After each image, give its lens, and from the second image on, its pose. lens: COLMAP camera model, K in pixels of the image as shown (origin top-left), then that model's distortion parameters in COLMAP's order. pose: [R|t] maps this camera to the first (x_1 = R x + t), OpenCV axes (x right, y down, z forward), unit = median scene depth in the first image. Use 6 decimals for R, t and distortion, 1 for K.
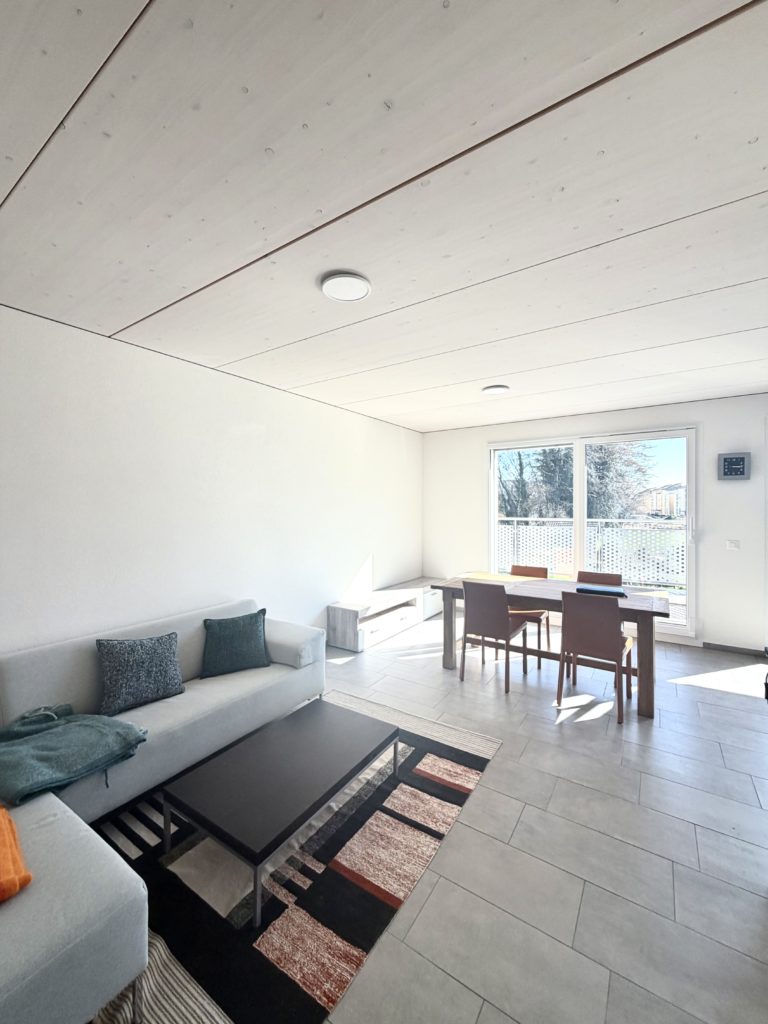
lens RADIAL K [[408.1, 0, 386.4], [0, 408.1, 493.8], [0, 0, 1]] dist [-0.004033, 0.000418]
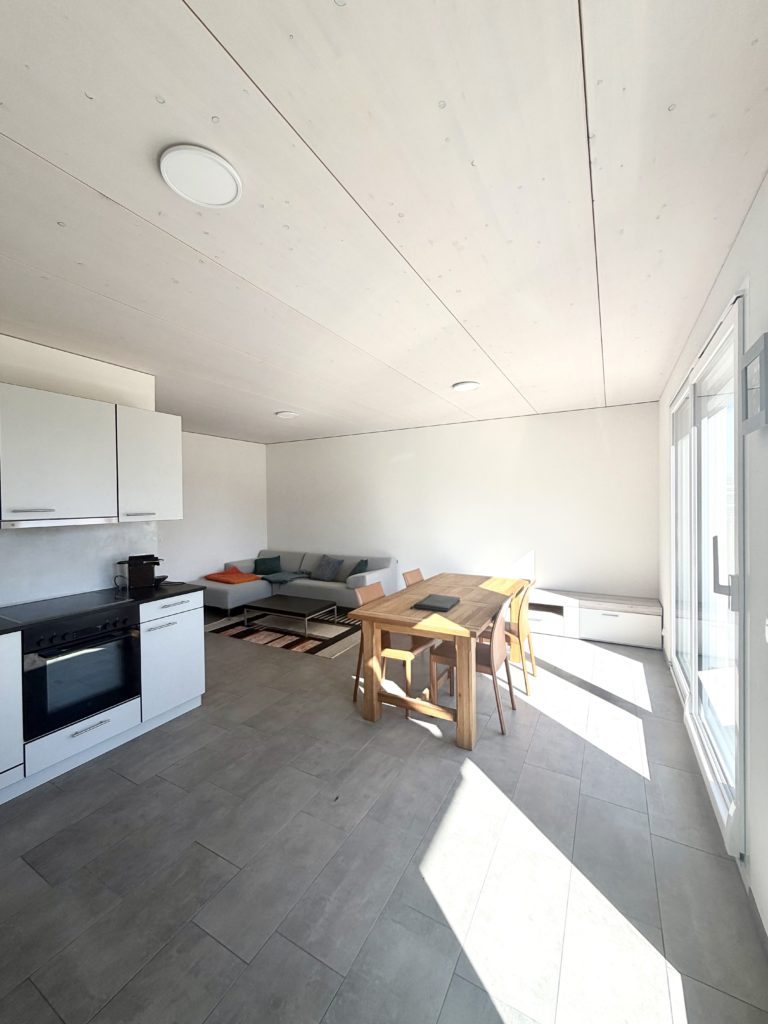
lens RADIAL K [[408.1, 0, 382.1], [0, 408.1, 505.8], [0, 0, 1]] dist [-0.004033, 0.000418]
pose [[0.075036, 0.012923, -0.997097, 2.052861], [0.041878, 0.998993, 0.016099, 0.011903], [0.996301, -0.042964, 0.074419, 1.228142]]
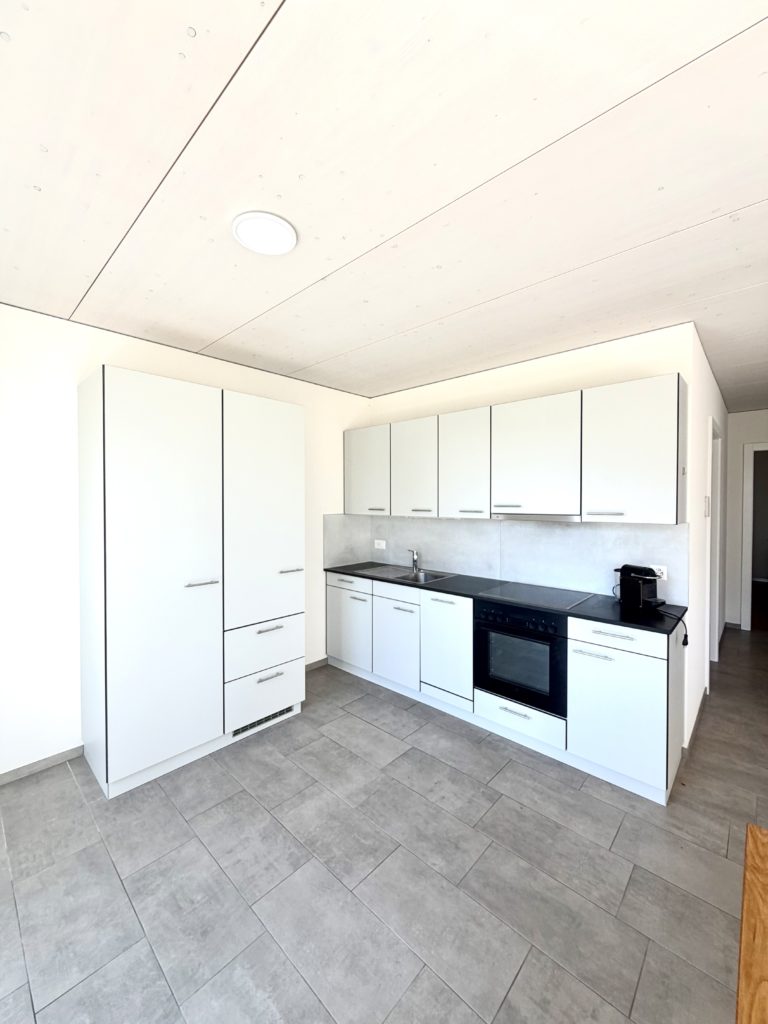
lens RADIAL K [[408.1, 0, 387.6], [0, 408.1, 507.8], [0, 0, 1]] dist [-0.004033, 0.000418]
pose [[-0.987718, 0.000239, 0.156248, 1.134485], [-0.001858, 0.999910, -0.013273, 0.027542], [-0.156238, -0.013401, -0.987629, 1.683812]]
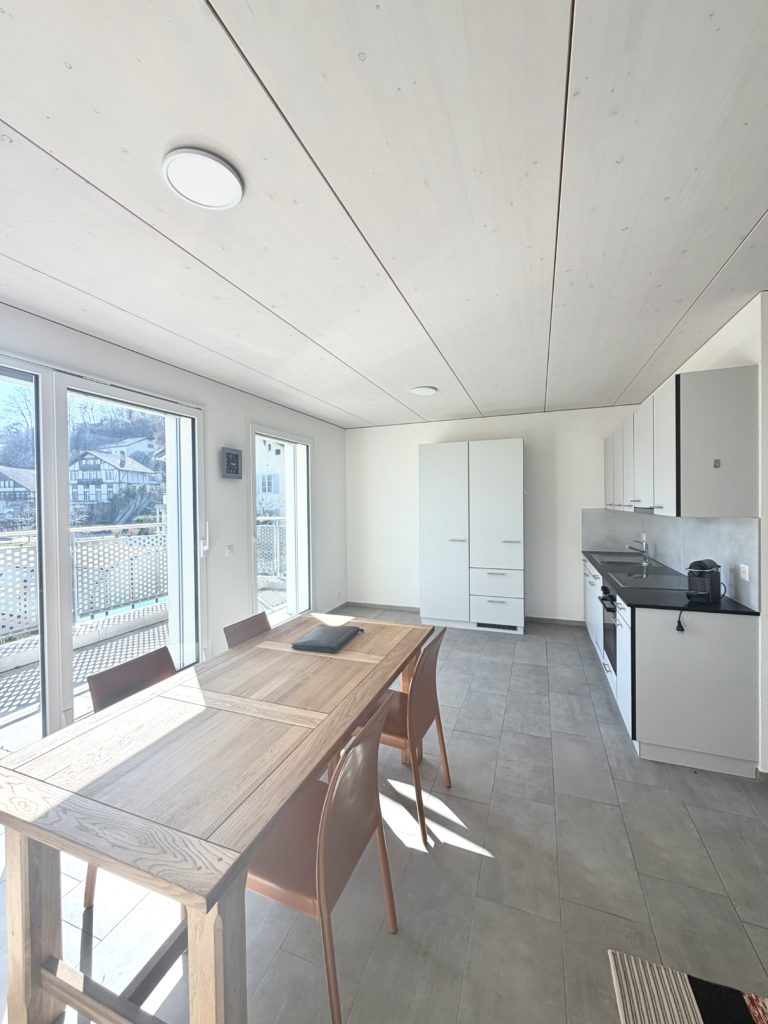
lens RADIAL K [[408.1, 0, 383.0], [0, 408.1, 506.4], [0, 0, 1]] dist [-0.004033, 0.000418]
pose [[-0.222727, -0.003615, 0.974874, -0.185460], [-0.018524, 0.999828, -0.000524, 0.040327], [-0.974705, -0.018176, -0.222755, 1.578680]]
